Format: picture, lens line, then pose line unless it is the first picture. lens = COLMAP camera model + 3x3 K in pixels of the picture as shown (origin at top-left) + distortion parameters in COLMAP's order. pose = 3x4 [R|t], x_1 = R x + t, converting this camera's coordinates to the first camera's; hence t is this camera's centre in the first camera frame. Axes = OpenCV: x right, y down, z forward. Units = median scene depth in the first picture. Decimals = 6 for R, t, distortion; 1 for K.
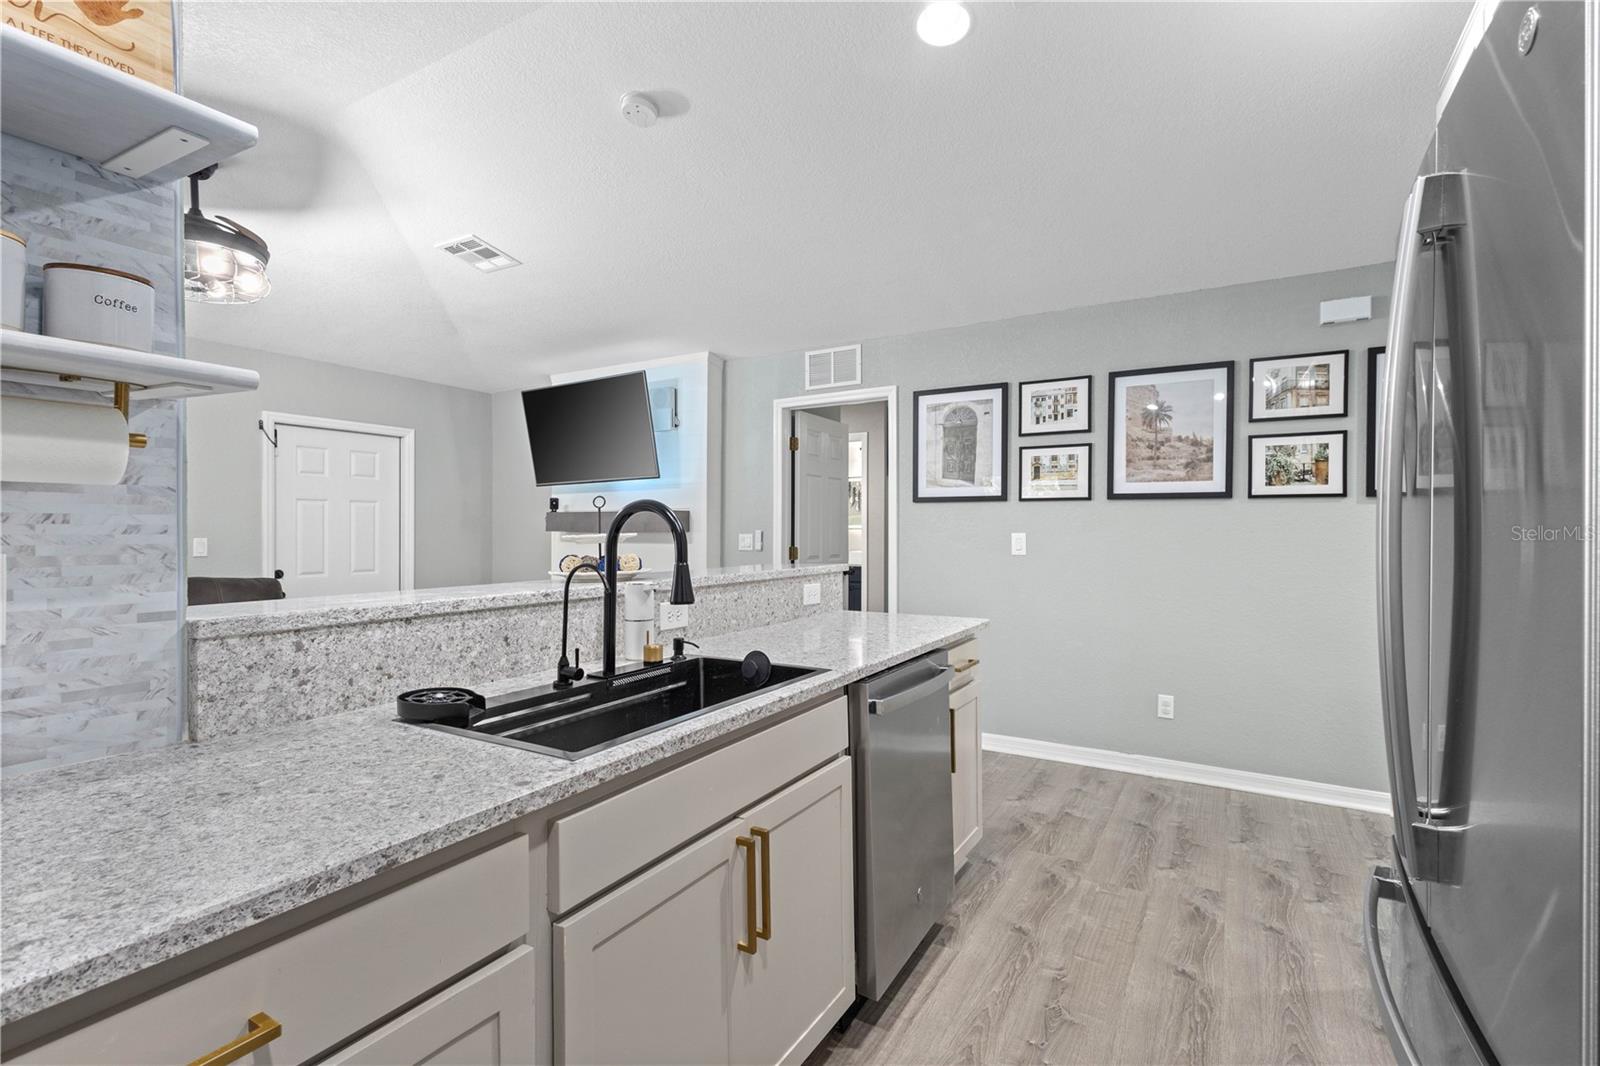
lens RADIAL K [[733.5, 0, 800.0], [0, 733.5, 533.0], [0, 0, 1]] dist [0.011730, -0.000478]
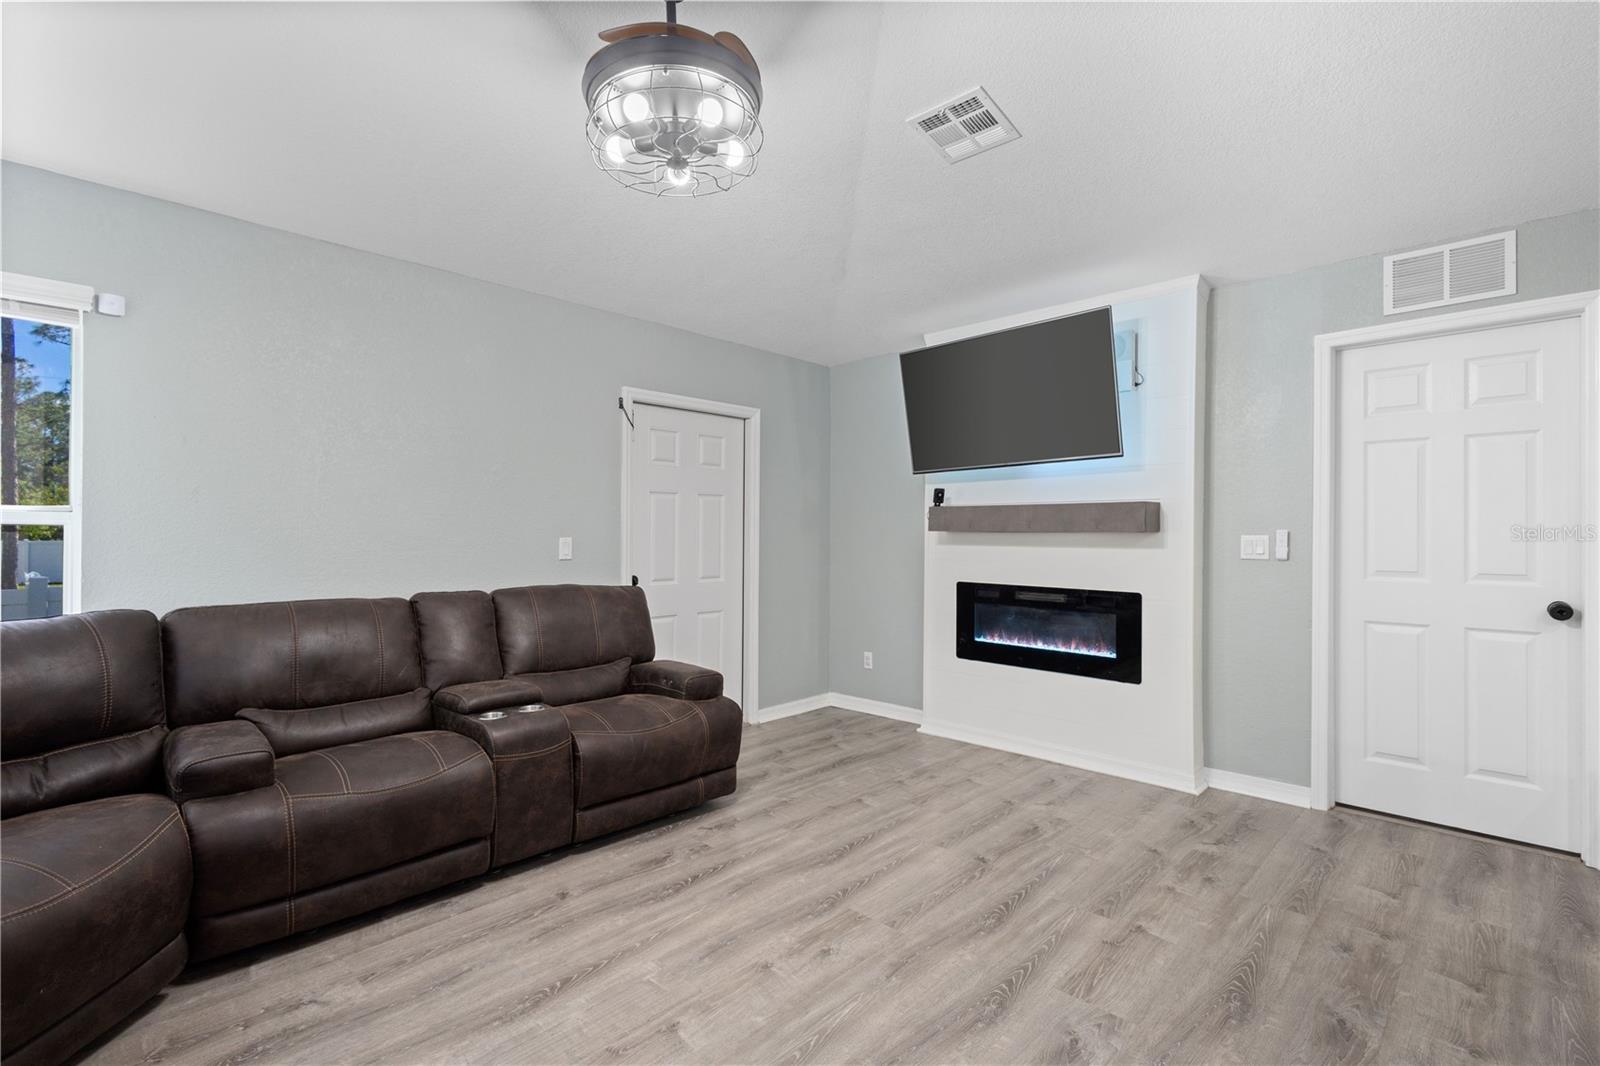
lens RADIAL K [[733.5, 0, 800.0], [0, 733.5, 533.0], [0, 0, 1]] dist [0.011730, -0.000478]
pose [[0.973013, 0.002746, -0.230734, -0.338205], [-0.003928, 0.999981, -0.004661, 0.004453], [0.230717, 0.005442, 0.973006, 0.234433]]
